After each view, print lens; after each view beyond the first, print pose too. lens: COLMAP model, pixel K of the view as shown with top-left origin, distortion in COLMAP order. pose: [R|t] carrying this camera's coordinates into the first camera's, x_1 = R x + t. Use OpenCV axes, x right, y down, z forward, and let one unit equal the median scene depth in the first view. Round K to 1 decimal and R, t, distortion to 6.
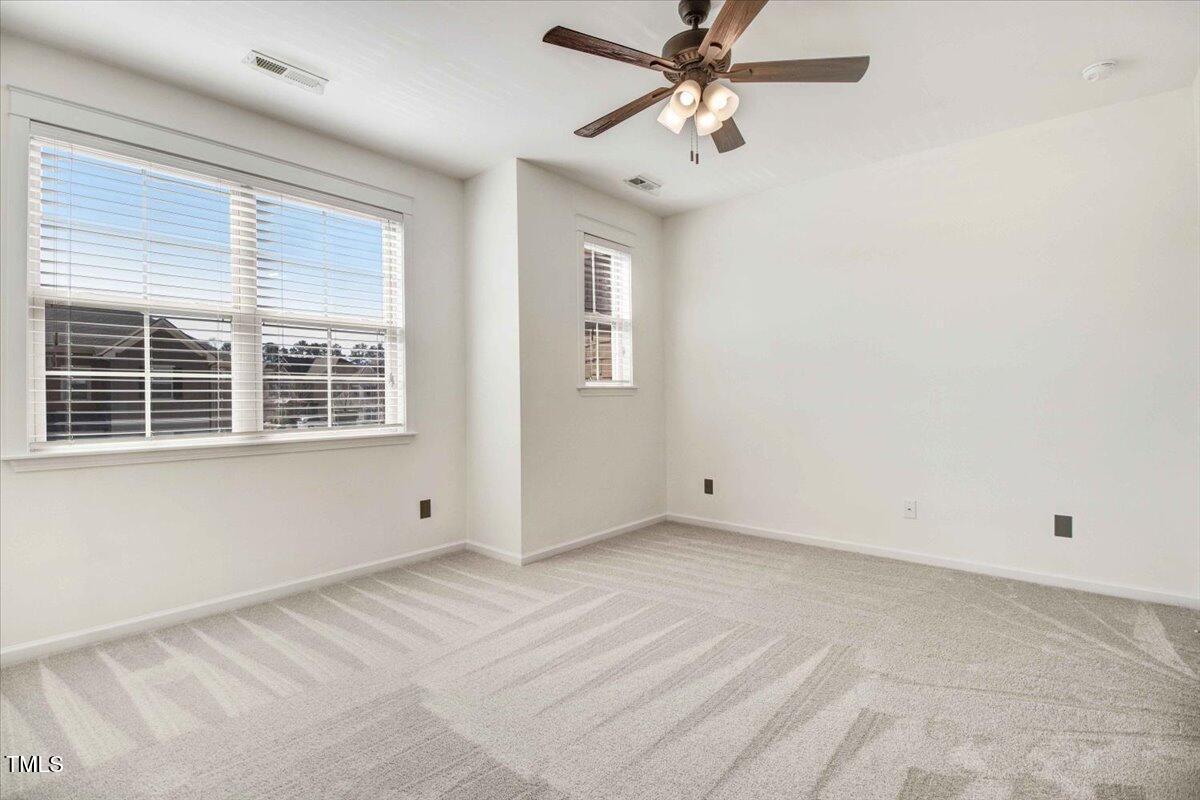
lens RADIAL K [[585.4, 0, 599.9], [0, 585.4, 384.3], [0, 0, 1]] dist [0.001293, -0.011743]
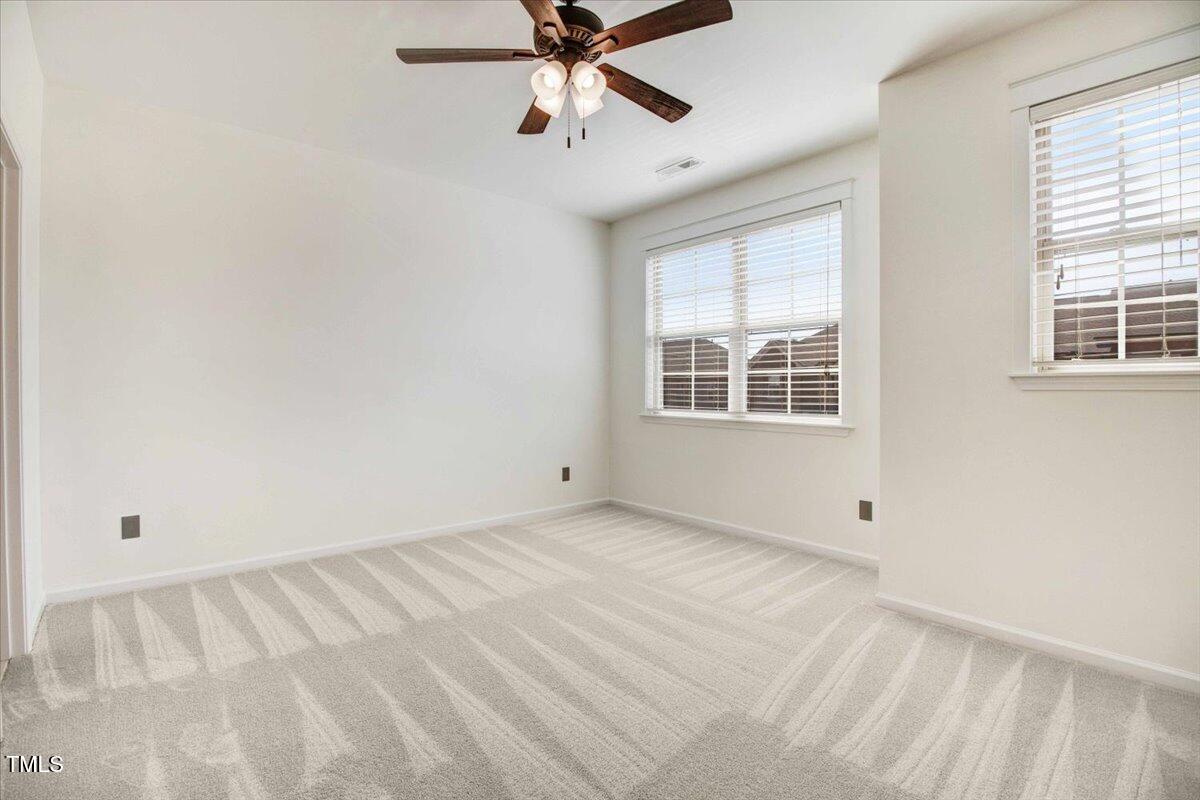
lens RADIAL K [[585.4, 0, 599.9], [0, 585.4, 384.3], [0, 0, 1]] dist [0.001293, -0.011743]
pose [[-0.184622, 0.005127, -0.982796, 0.856518], [0.020319, 0.999793, 0.001398, 0.006236], [0.982600, -0.019711, -0.184688, 0.955020]]
